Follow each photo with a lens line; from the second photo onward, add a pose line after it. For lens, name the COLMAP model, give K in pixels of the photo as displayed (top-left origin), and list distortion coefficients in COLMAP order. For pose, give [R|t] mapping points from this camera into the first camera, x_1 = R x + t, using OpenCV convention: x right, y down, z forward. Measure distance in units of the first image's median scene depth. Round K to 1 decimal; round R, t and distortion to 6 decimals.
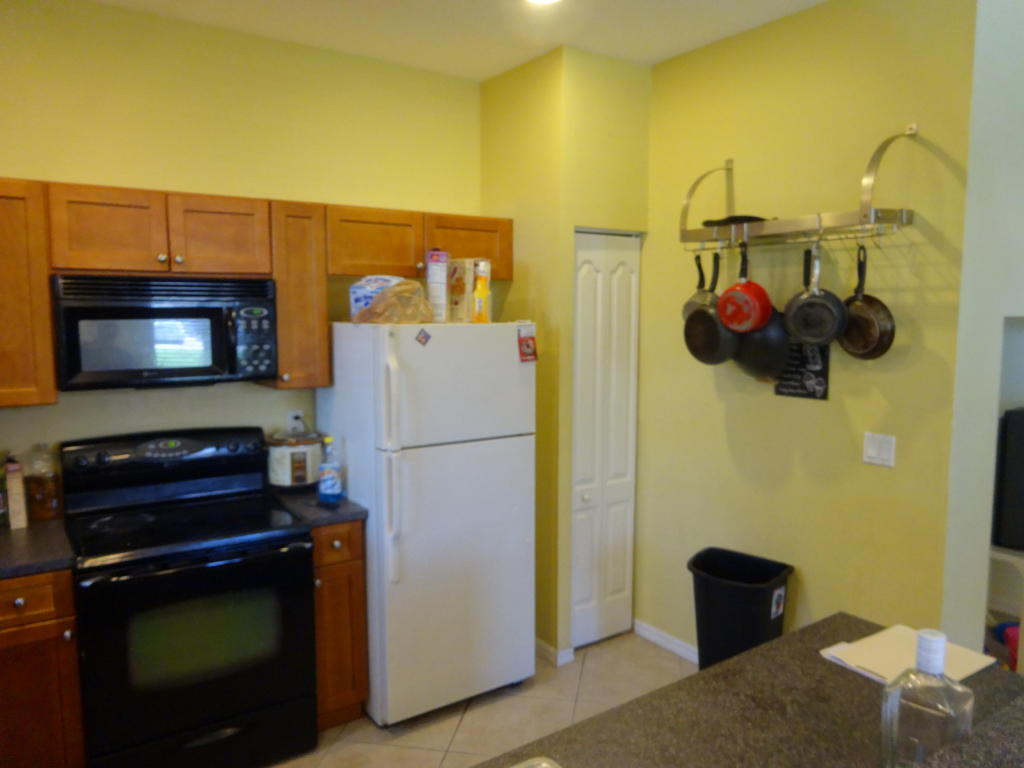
lens RADIAL K [[756.7, 0, 504.9], [0, 756.7, 388.0], [0, 0, 1]] dist [-0.005624, 0.007609]
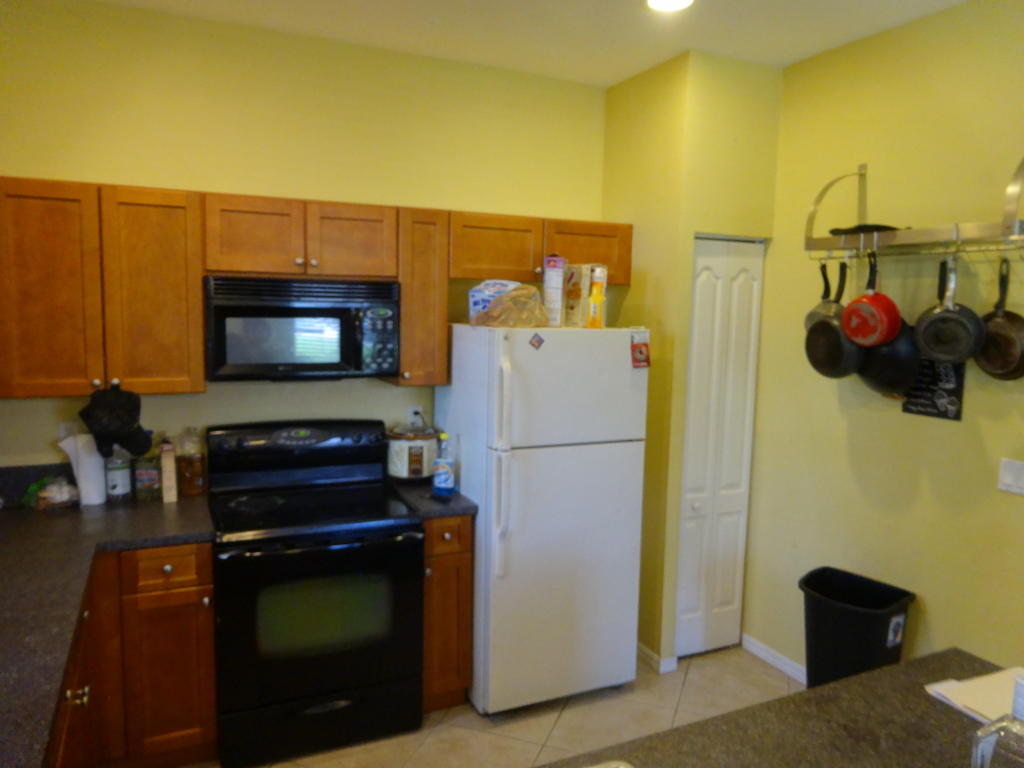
lens RADIAL K [[756.7, 0, 504.9], [0, 756.7, 388.0], [0, 0, 1]] dist [-0.005624, 0.007609]
pose [[0.985889, 0.039616, -0.162647, 0.018802], [-0.038777, 0.999213, 0.008332, -0.010627], [0.162849, -0.001908, 0.986649, -0.020085]]
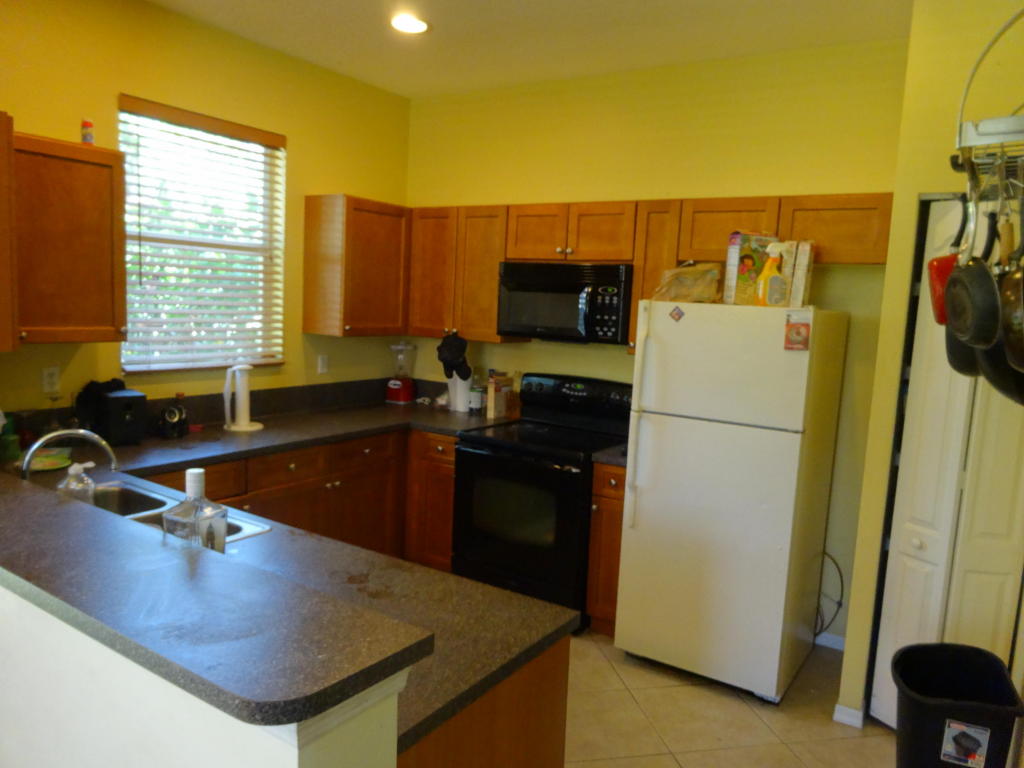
lens RADIAL K [[746.9, 0, 510.2], [0, 746.9, 387.5], [0, 0, 1]] dist [-0.008357, -0.003476]
pose [[0.368809, 0.127787, -0.920680, 0.789897], [-0.145585, 0.986221, 0.078565, -0.012578], [0.918033, 0.105062, 0.382331, 0.377175]]
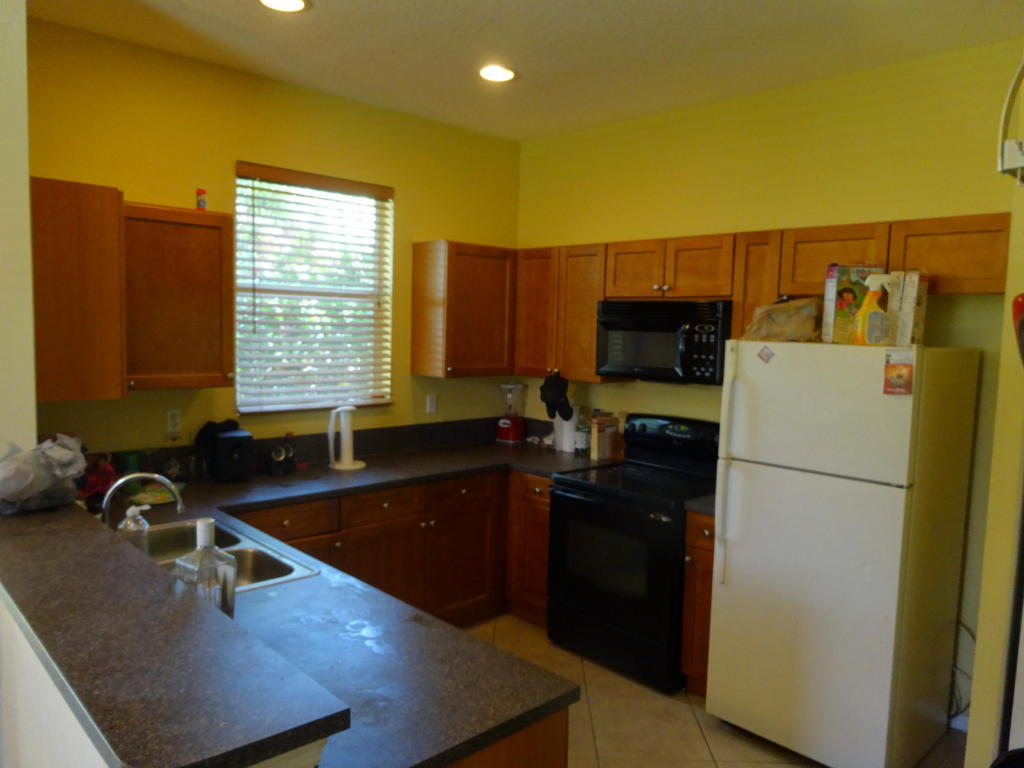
lens RADIAL K [[746.9, 0, 510.2], [0, 746.9, 387.5], [0, 0, 1]] dist [-0.008357, -0.003476]
pose [[0.153809, 0.088707, -0.984111, 0.805527], [-0.129528, 0.989178, 0.068920, -0.047440], [0.979574, 0.116870, 0.163634, 0.503275]]
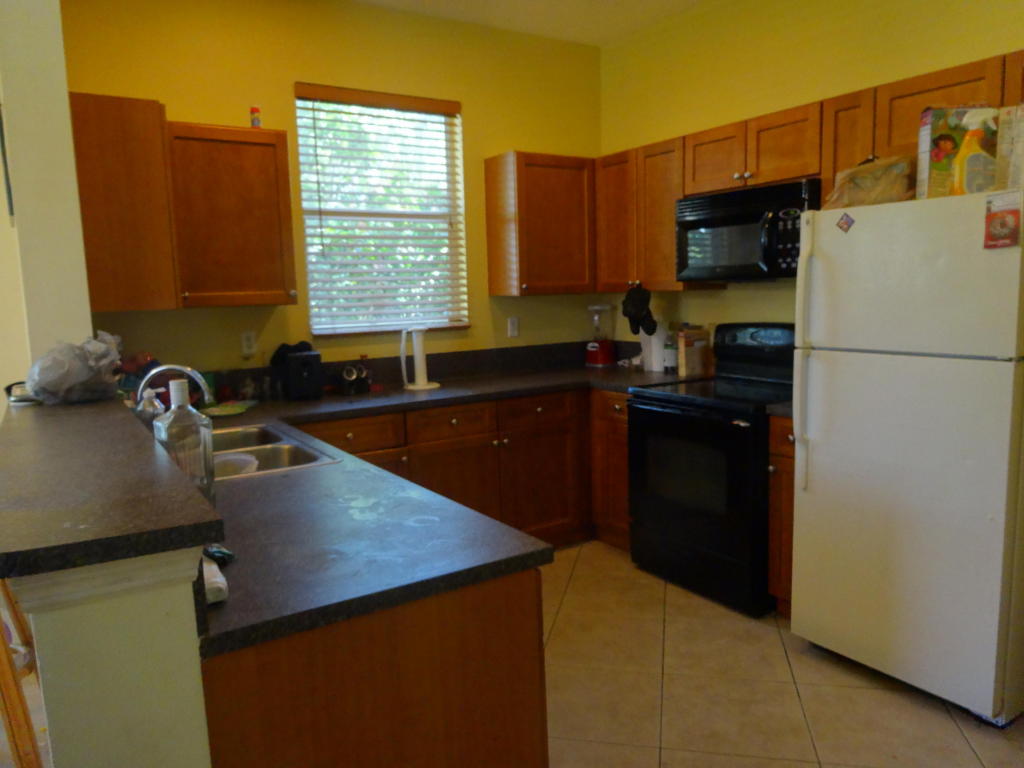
lens RADIAL K [[746.9, 0, 510.2], [0, 746.9, 387.5], [0, 0, 1]] dist [-0.008357, -0.003476]
pose [[-0.035941, 0.131302, -0.990691, 0.766811], [-0.074532, 0.988218, 0.133678, 0.033307], [0.996571, 0.078642, -0.025731, 0.643305]]
